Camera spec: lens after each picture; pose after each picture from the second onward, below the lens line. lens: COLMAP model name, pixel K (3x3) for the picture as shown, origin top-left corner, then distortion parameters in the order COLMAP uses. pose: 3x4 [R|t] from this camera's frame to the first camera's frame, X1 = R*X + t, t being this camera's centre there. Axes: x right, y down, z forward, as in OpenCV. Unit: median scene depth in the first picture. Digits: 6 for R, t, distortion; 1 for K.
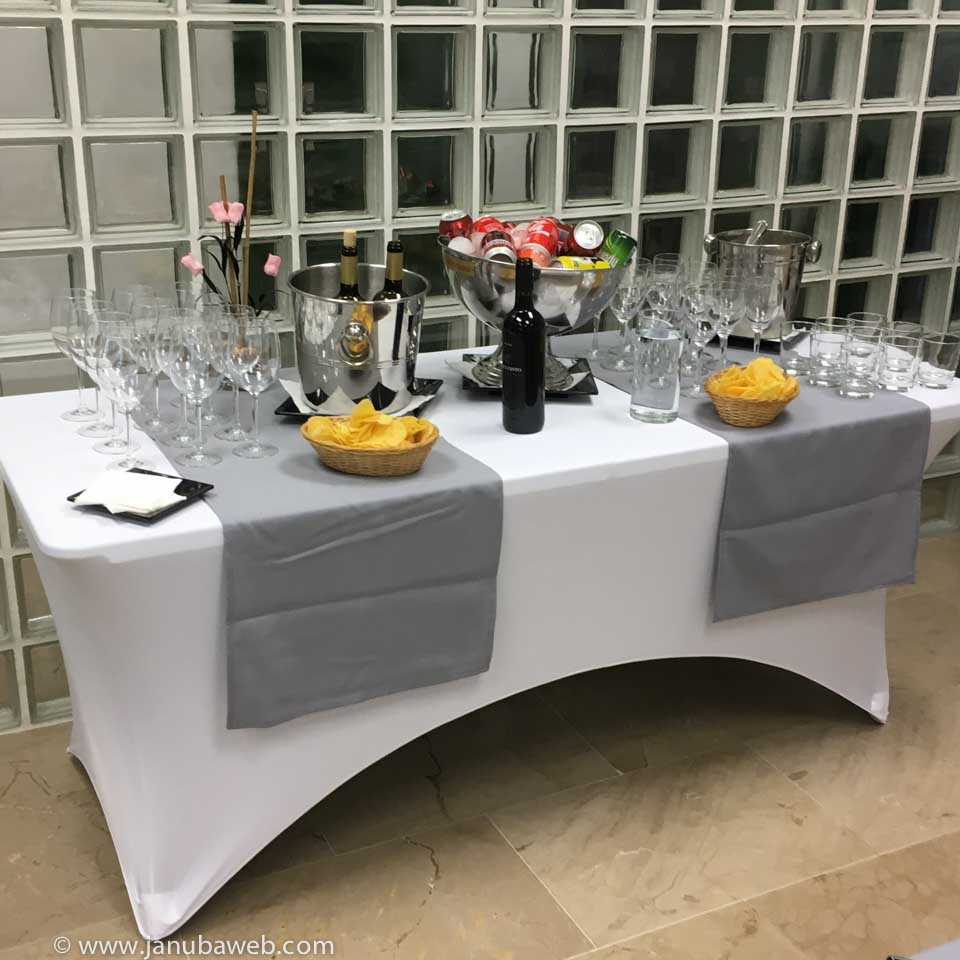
lens RADIAL K [[1288.1, 0, 479.9], [0, 1288.1, 447.3], [0, 0, 1]] dist [0.017647, 0.019128]
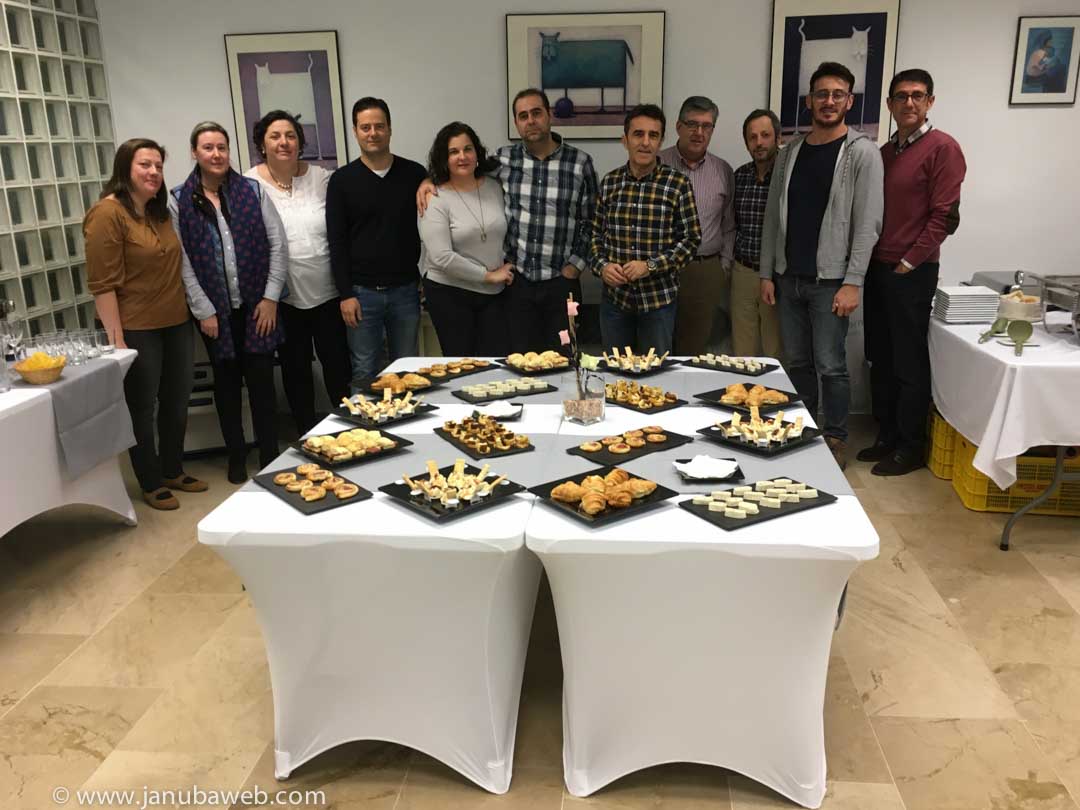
lens RADIAL K [[914.6, 0, 540.0], [0, 914.6, 405.0], [0, 0, 1]] dist [-0.000972, -0.000992]
pose [[0.515458, -0.257813, 0.817212, -0.552541], [0.320250, 0.942523, 0.095347, 0.121526], [-0.794822, 0.212565, 0.568396, -0.390738]]
